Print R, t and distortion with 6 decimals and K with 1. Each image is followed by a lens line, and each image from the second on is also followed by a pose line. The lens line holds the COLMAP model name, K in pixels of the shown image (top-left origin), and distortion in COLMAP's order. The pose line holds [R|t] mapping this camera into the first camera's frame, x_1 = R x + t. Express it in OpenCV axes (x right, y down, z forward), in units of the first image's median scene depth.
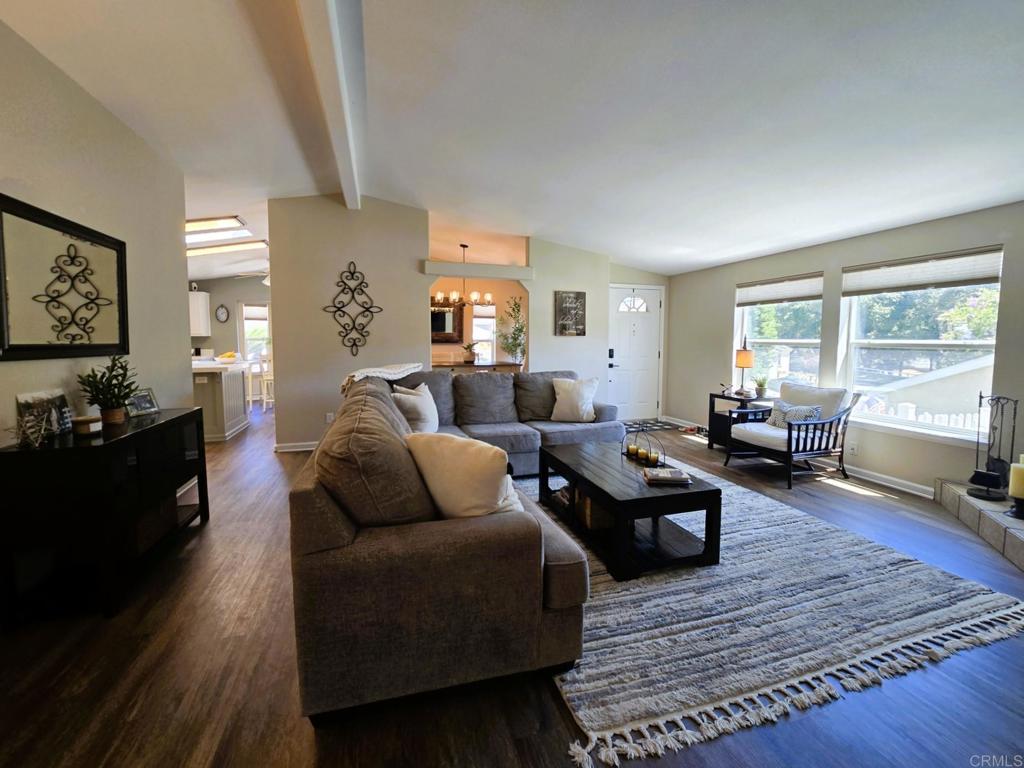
lens RADIAL K [[422.0, 0, 509.1], [0, 422.0, 370.2], [0, 0, 1]] dist [-0.014116, 0.005177]
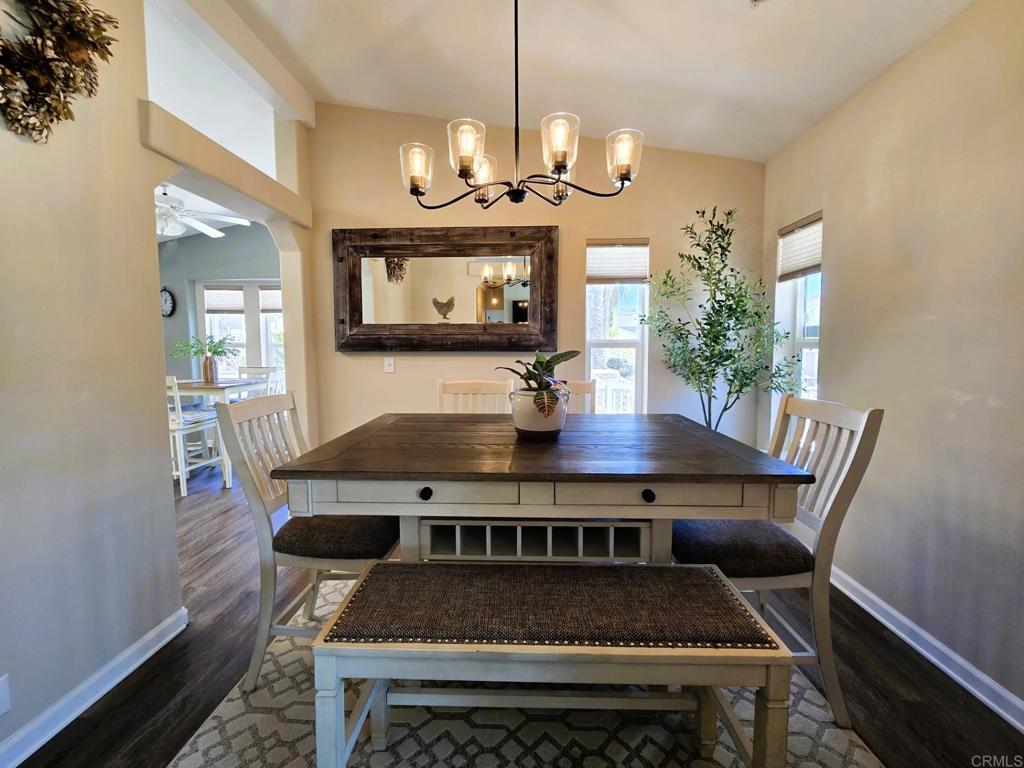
lens RADIAL K [[422.0, 0, 509.1], [0, 422.0, 370.2], [0, 0, 1]] dist [-0.014116, 0.005177]
pose [[0.937402, 0.014169, -0.347960, -0.017967], [-0.018926, 0.999768, -0.010274, -0.043037], [0.347733, 0.016216, 0.937453, 0.640130]]
